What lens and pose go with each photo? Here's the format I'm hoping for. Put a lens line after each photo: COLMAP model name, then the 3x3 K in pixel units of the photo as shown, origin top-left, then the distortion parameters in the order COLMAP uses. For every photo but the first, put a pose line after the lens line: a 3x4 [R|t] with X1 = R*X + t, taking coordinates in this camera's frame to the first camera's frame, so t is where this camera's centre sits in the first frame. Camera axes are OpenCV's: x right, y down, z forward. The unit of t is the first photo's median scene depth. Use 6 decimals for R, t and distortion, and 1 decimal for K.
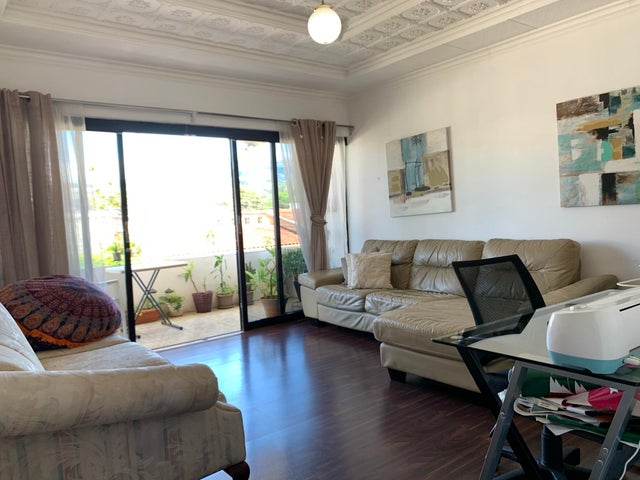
lens RADIAL K [[490.3, 0, 321.7], [0, 490.3, 239.6], [0, 0, 1]] dist [0.048550, -0.058850]
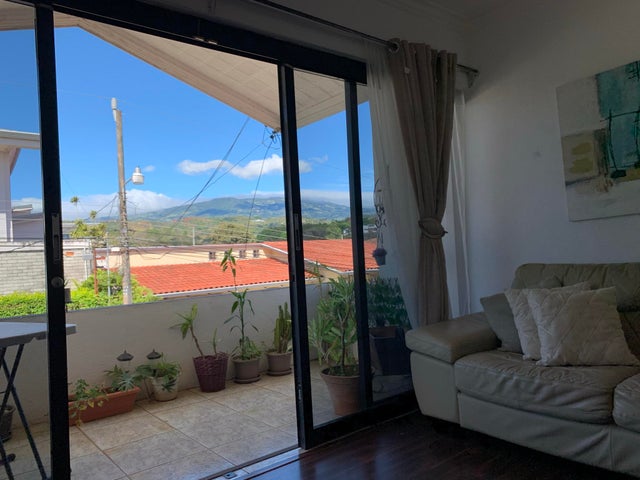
lens RADIAL K [[481.8, 0, 307.7], [0, 481.8, 239.0], [0, 0, 1]] dist [-0.004983, -0.066433]
pose [[0.999974, 0.001588, 0.007079, -0.153268], [-0.001064, 0.997298, -0.073457, 0.012936], [-0.007177, 0.073447, 0.997273, 0.487833]]
